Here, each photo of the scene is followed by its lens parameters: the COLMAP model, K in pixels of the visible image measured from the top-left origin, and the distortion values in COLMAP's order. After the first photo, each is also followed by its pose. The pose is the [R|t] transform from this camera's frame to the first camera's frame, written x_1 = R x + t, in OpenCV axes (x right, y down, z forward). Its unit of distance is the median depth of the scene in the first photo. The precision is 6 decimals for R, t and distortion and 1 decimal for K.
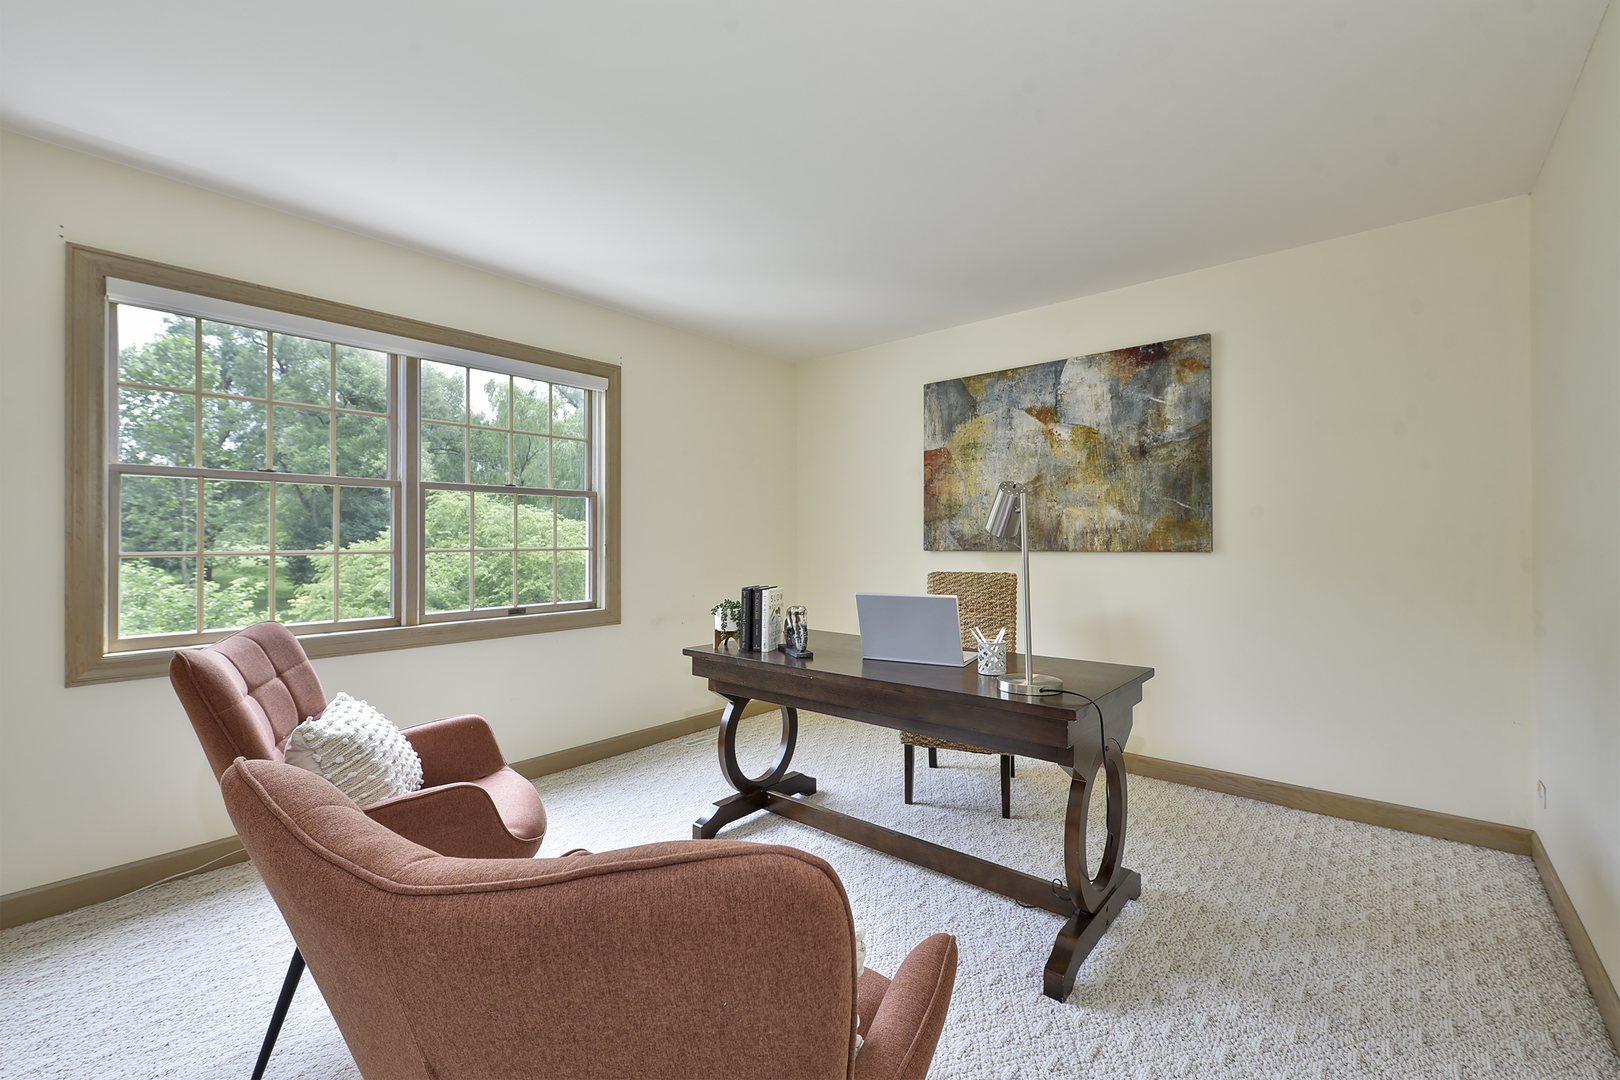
lens RADIAL K [[664.7, 0, 809.7], [0, 664.7, 534.2], [0, 0, 1]] dist [0.001239, 0.000075]
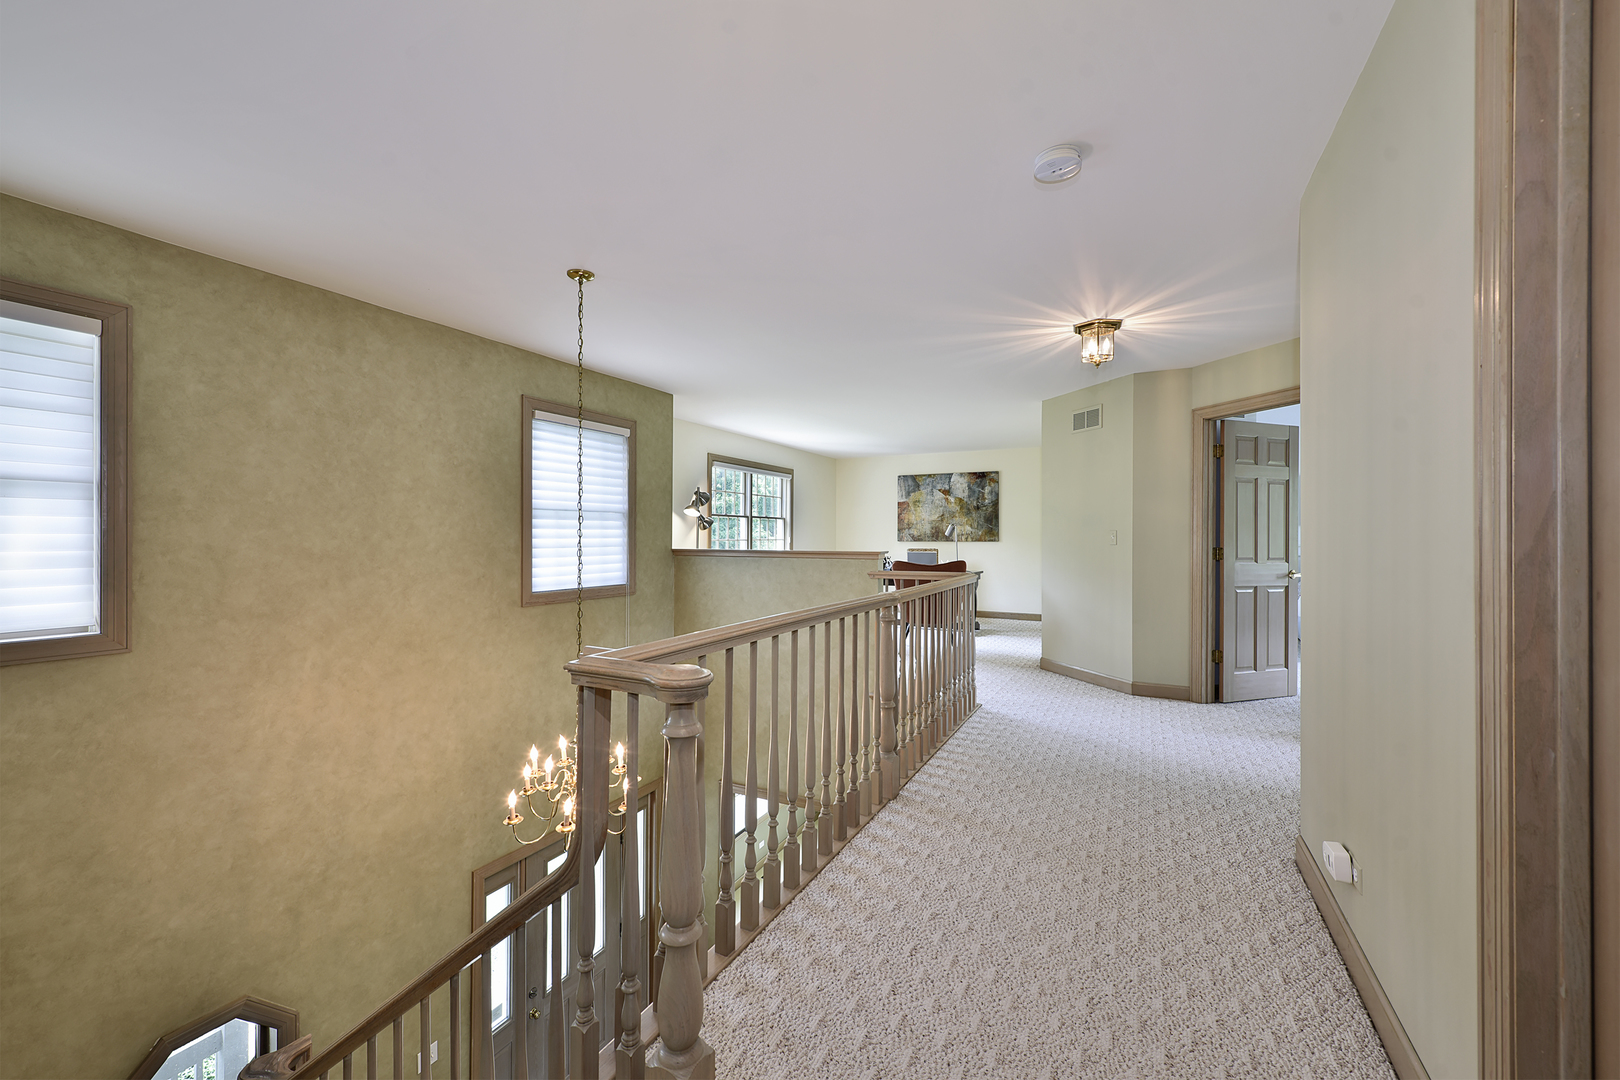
lens RADIAL K [[646.7, 0, 810.4], [0, 646.7, 533.4], [0, 0, 1]] dist [-0.000222, -0.000030]
pose [[0.969497, 0.003112, 0.245082, -0.857107], [-0.005758, 0.999933, 0.010082, -0.032318], [-0.245034, -0.011186, 0.969450, -1.486929]]
